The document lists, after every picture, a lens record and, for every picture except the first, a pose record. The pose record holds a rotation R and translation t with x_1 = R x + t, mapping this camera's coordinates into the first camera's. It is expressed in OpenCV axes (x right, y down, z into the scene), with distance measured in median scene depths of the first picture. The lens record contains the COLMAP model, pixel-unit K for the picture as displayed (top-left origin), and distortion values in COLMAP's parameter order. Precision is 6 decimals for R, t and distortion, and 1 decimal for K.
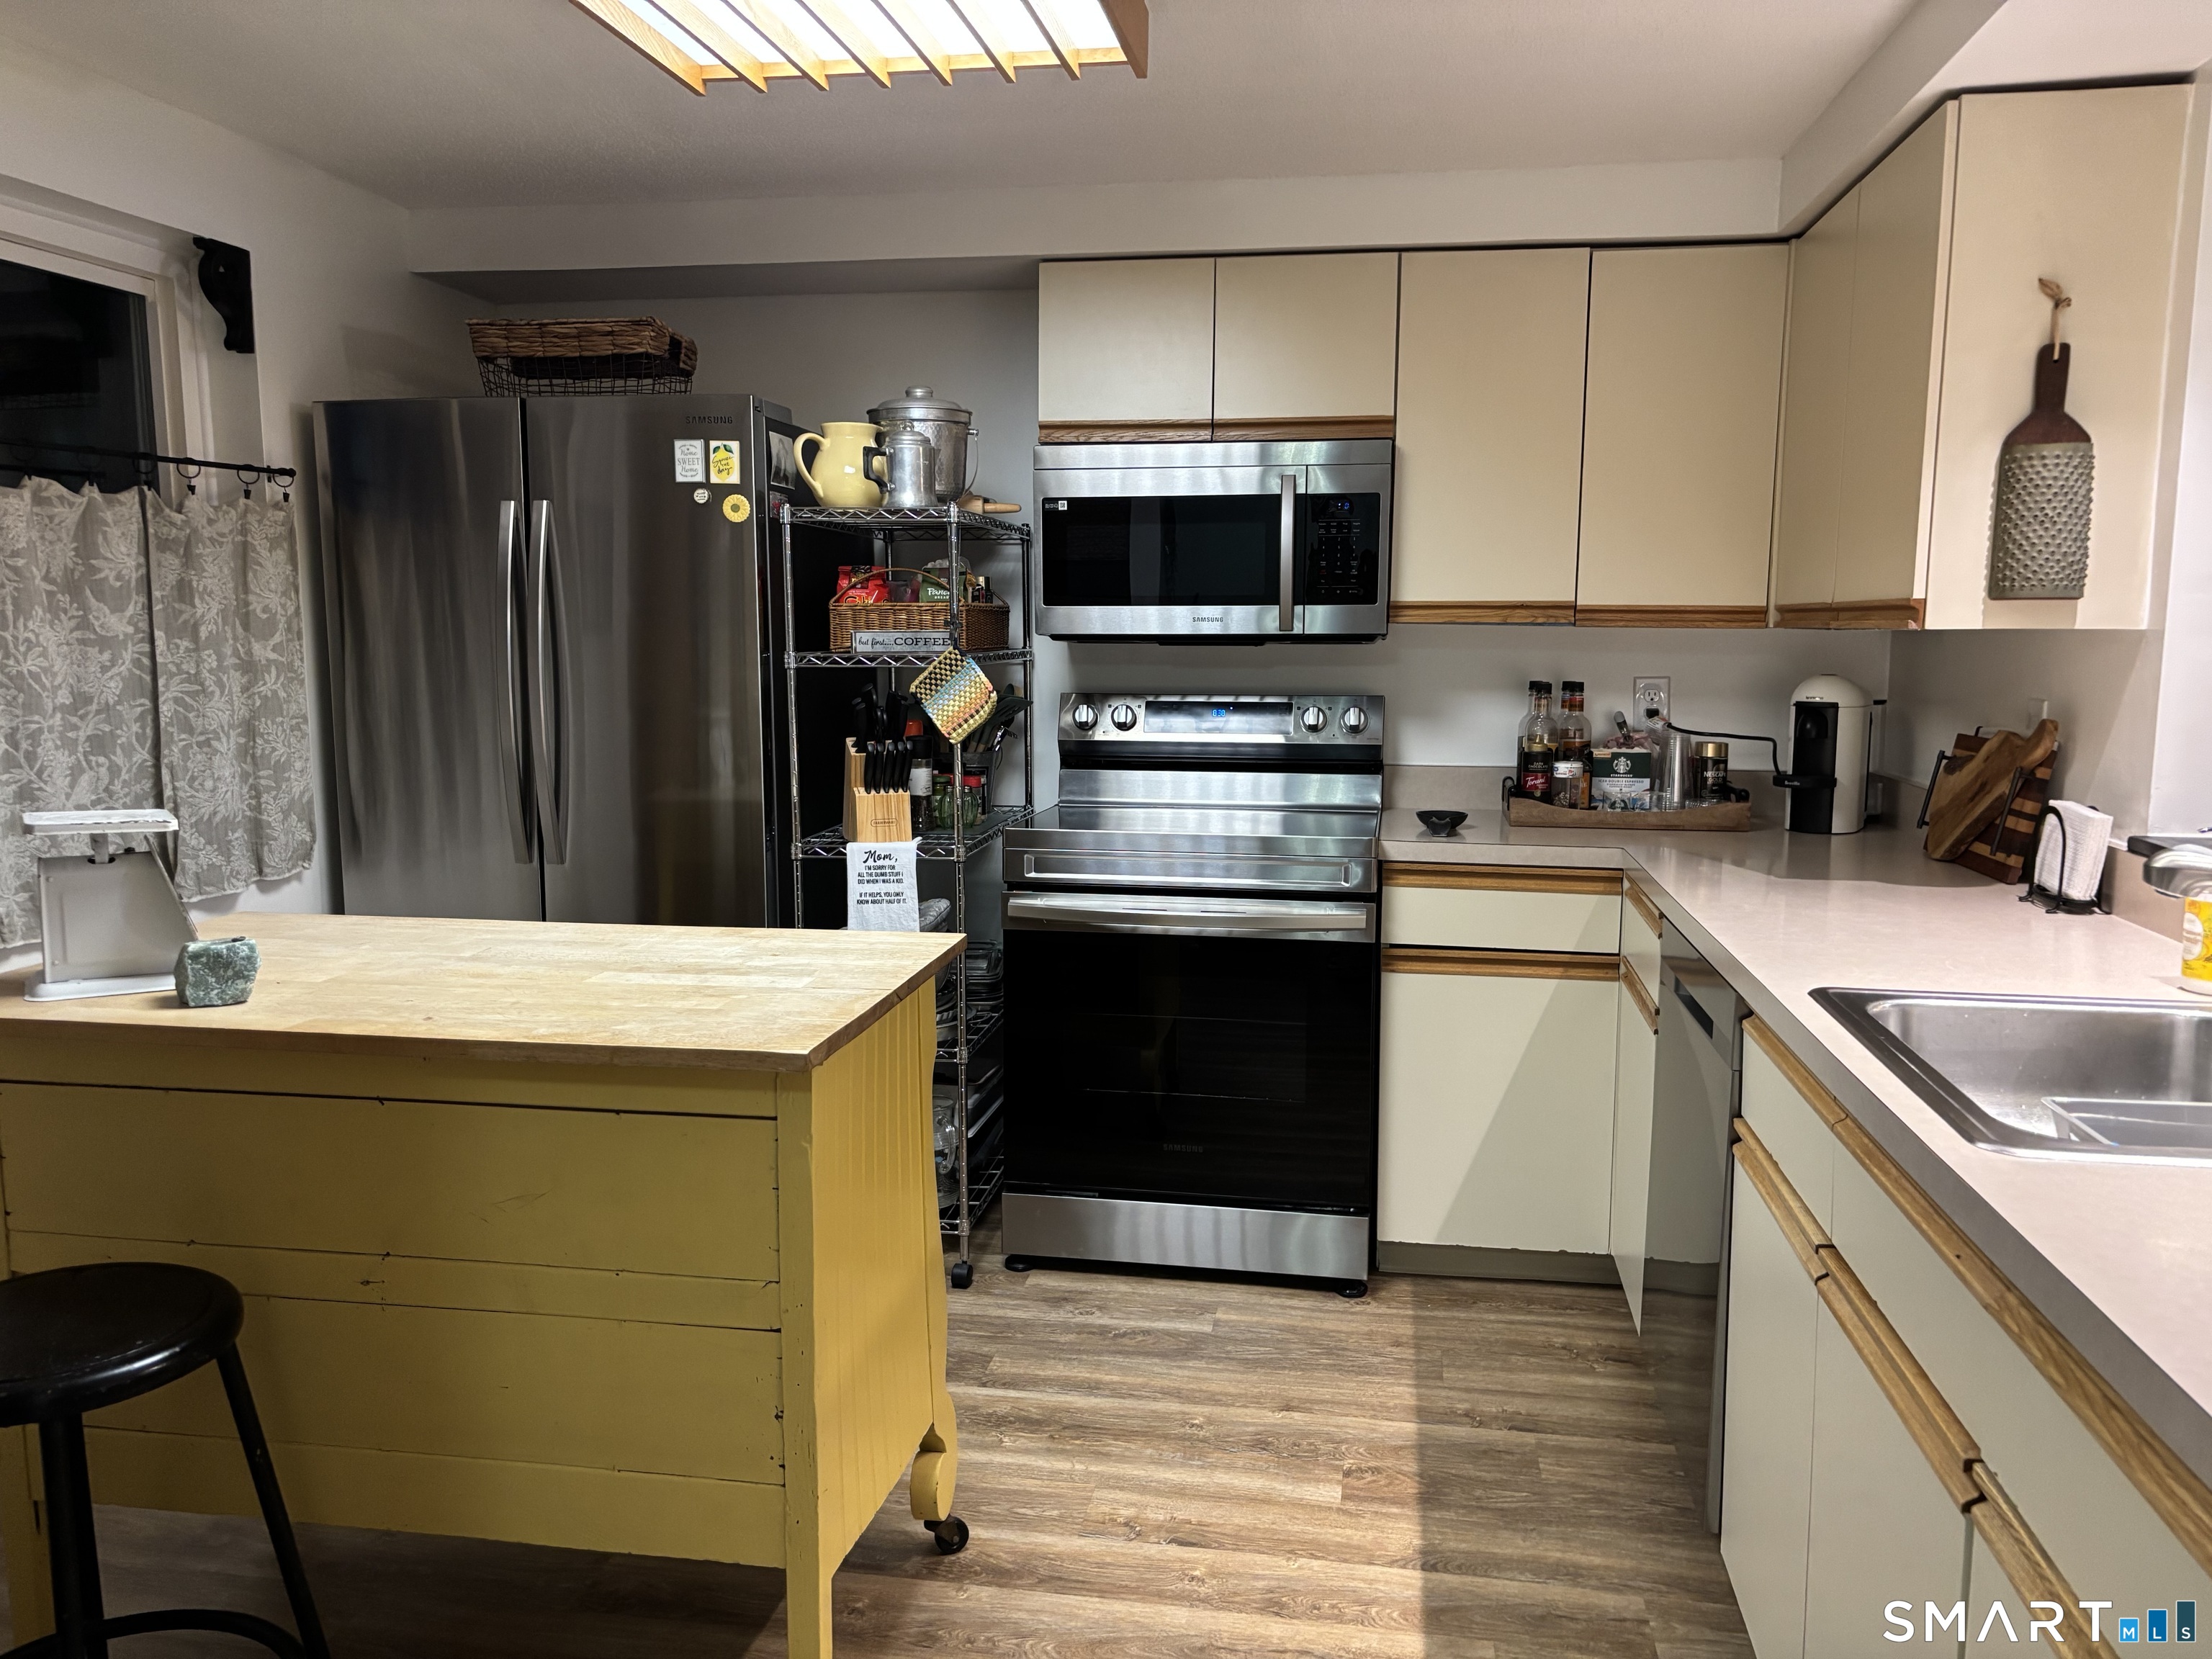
lens RADIAL K [[1658.8, 0, 1117.4], [0, 1658.8, 822.0], [0, 0, 1]] dist [0.043952, -0.044789]
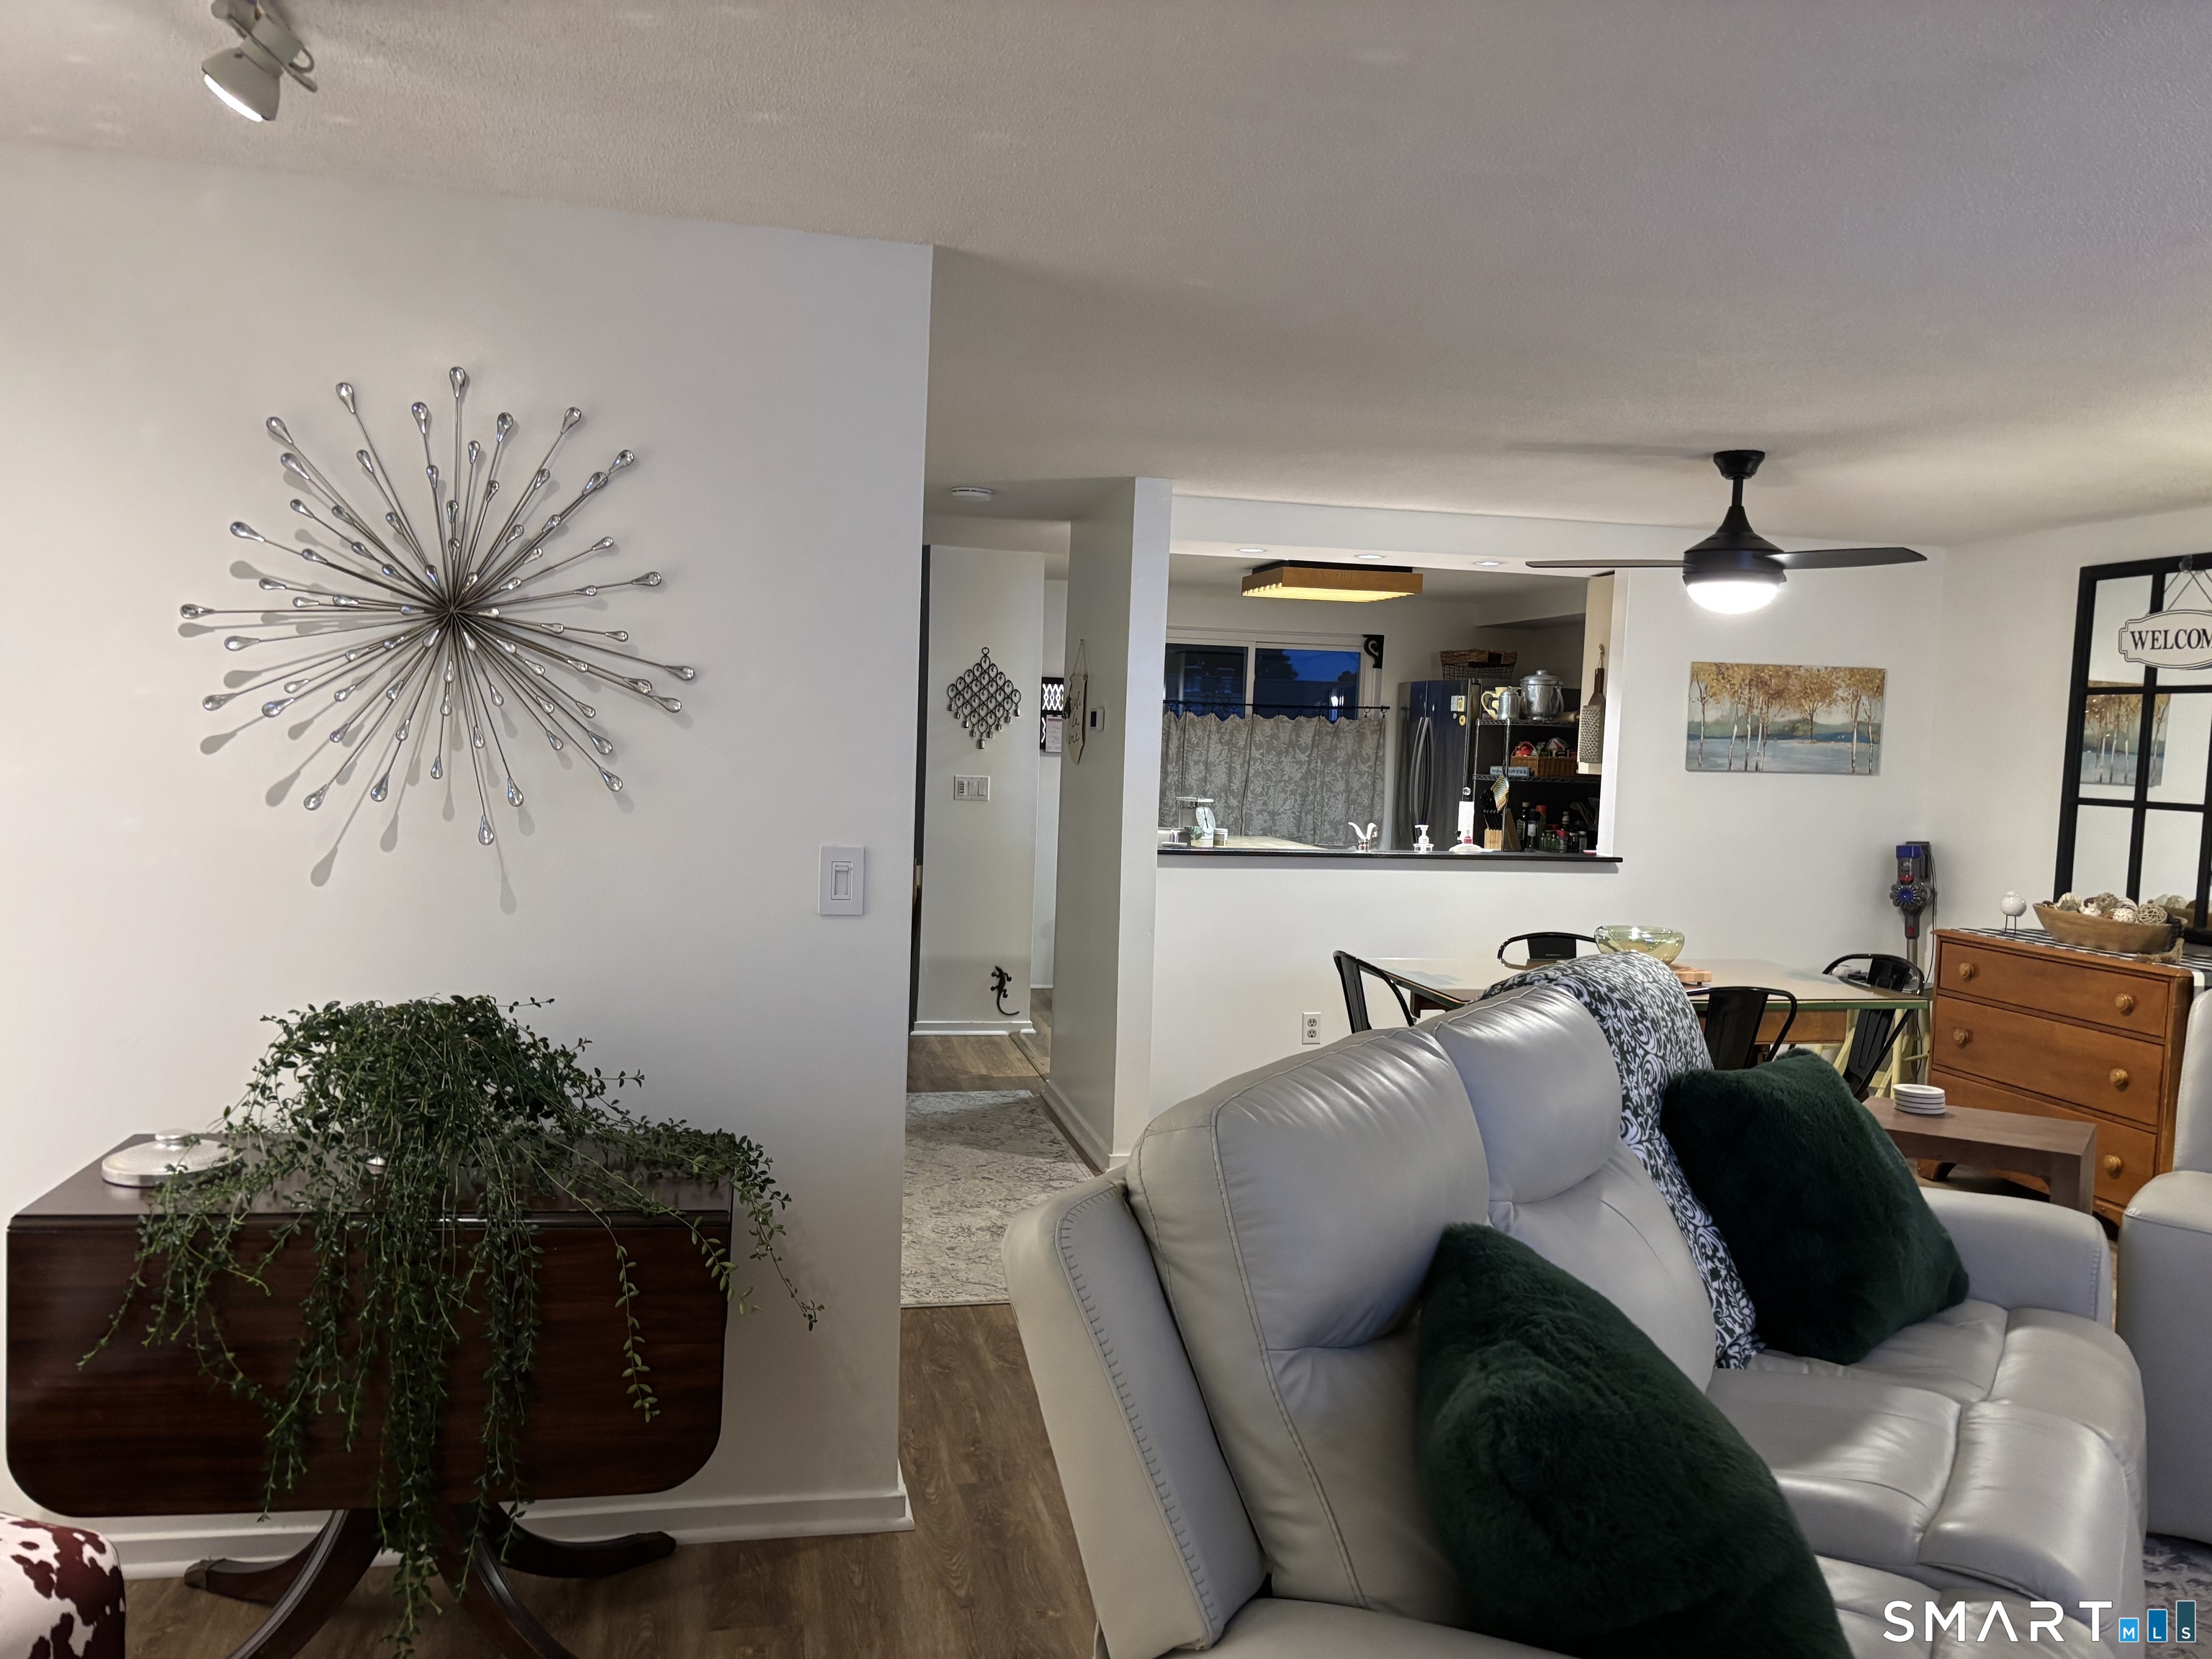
lens RADIAL K [[1658.8, 0, 1131.3], [0, 1658.8, 848.5], [0, 0, 1]] dist [0.043952, -0.044789]
pose [[0.381691, 0.073679, -0.921349, 2.058584], [-0.145002, 0.989248, 0.019038, 0.042655], [0.912845, 0.126331, 0.388271, -0.504524]]
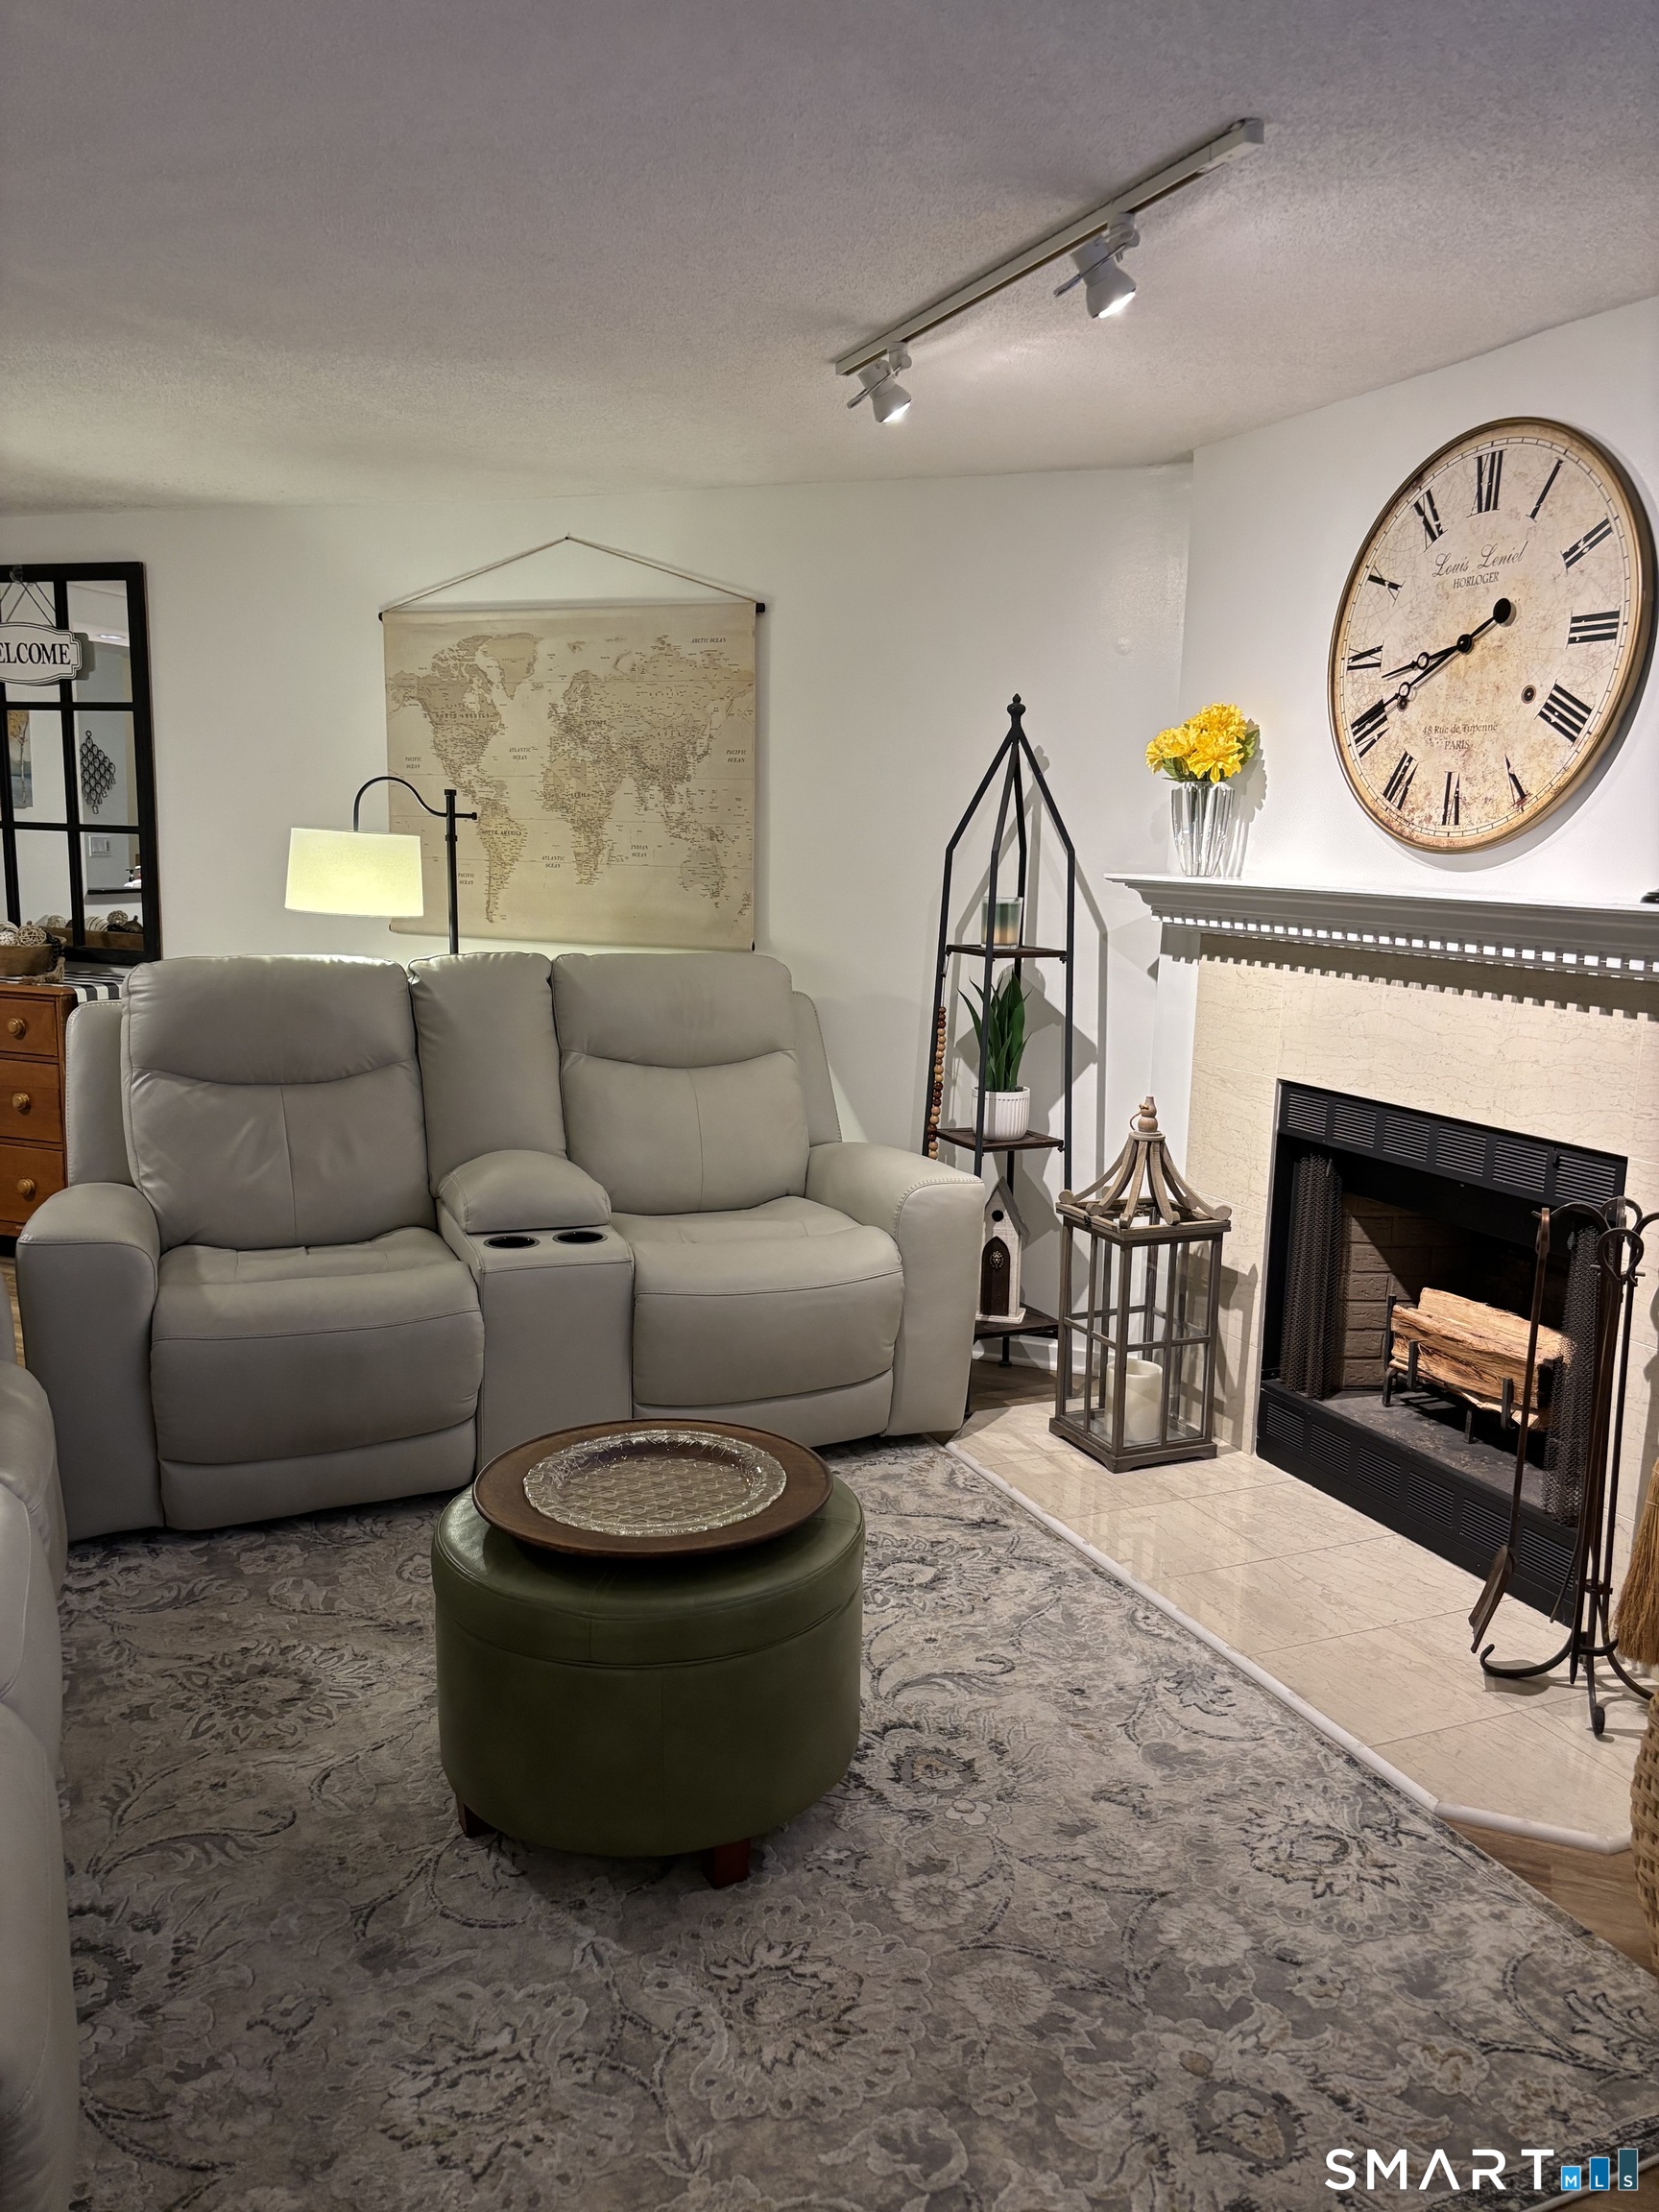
lens RADIAL K [[1658.8, 0, 840.3], [0, 1658.8, 1123.0], [0, 0, 1]] dist [0.043952, -0.044789]
pose [[0.979870, 0.057735, -0.191108, 2.034452], [-0.046913, 0.997054, 0.060679, 0.039752], [0.194048, -0.050493, 0.979692, -0.410741]]
